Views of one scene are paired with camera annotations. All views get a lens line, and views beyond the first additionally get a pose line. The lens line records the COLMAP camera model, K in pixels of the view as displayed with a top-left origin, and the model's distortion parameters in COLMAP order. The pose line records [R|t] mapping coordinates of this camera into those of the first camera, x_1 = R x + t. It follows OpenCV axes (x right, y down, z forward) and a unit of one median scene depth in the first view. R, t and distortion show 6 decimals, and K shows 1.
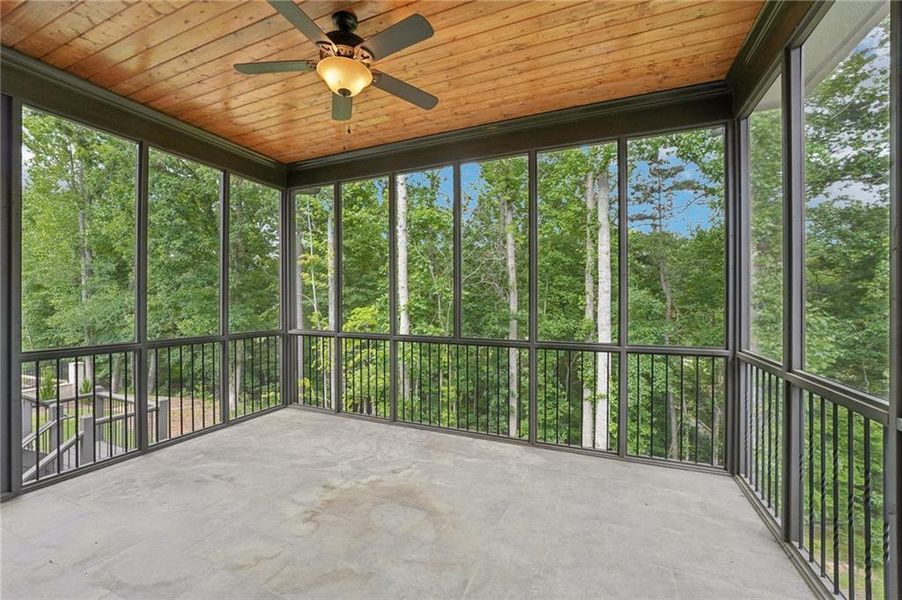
lens RADIAL K [[367.7, 0, 451.4], [0, 367.7, 301.1], [0, 0, 1]] dist [-0.011403, 0.001035]
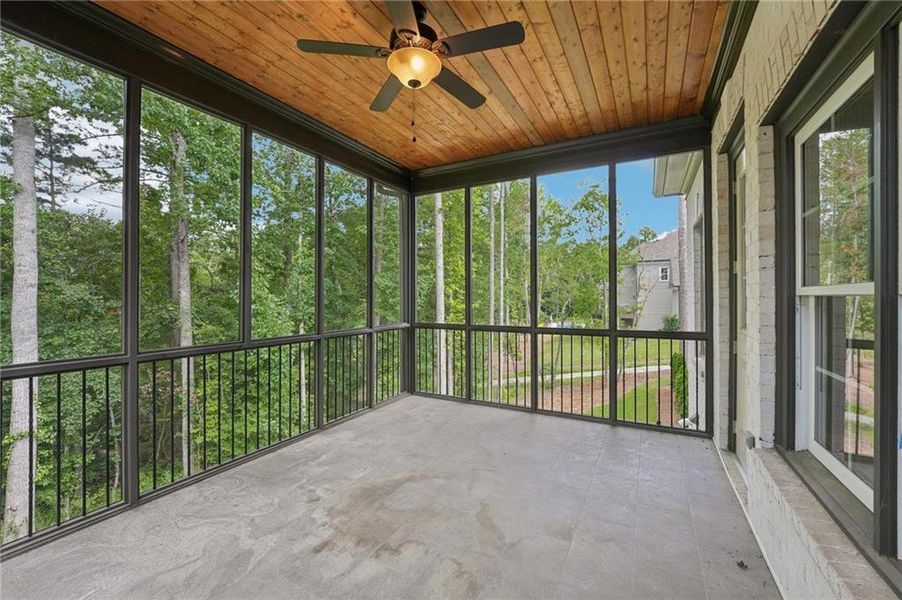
lens RADIAL K [[367.7, 0, 451.8], [0, 367.7, 296.0], [0, 0, 1]] dist [-0.011403, 0.001035]
pose [[0.090657, 0.002817, 0.995878, -0.946795], [0.004661, 0.999984, -0.003253, 0.007891], [-0.995871, 0.004937, 0.090642, 0.610266]]
